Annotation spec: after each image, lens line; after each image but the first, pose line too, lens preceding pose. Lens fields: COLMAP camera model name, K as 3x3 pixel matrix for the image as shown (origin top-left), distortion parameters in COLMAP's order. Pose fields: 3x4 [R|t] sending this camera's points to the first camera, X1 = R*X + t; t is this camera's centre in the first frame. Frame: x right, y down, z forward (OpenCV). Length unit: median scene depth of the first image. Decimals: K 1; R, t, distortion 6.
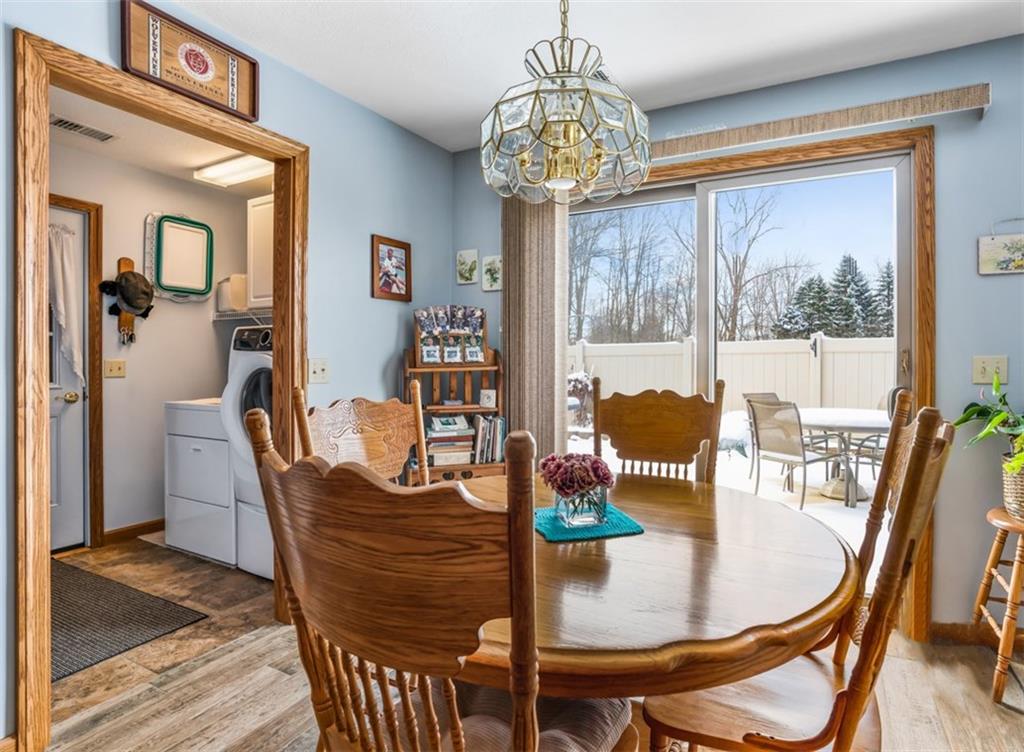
lens RADIAL K [[589.0, 0, 514.8], [0, 589.0, 359.3], [0, 0, 1]] dist [-0.028912, 0.000024]
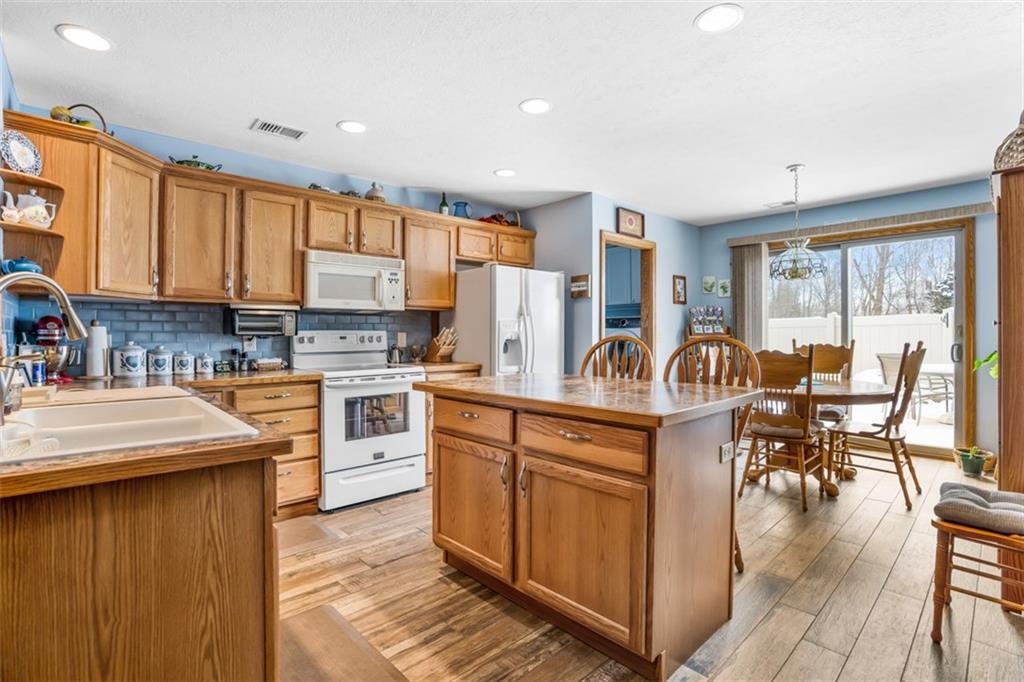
lens RADIAL K [[483.0, 0, 506.6], [0, 483.0, 334.3], [0, 0, 1]] dist [-0.045337, 0.018952]
pose [[0.952952, -0.003346, -0.303104, -0.287037], [0.005453, 0.999966, 0.006105, -0.004646], [0.303073, -0.007471, 0.952938, -0.887182]]
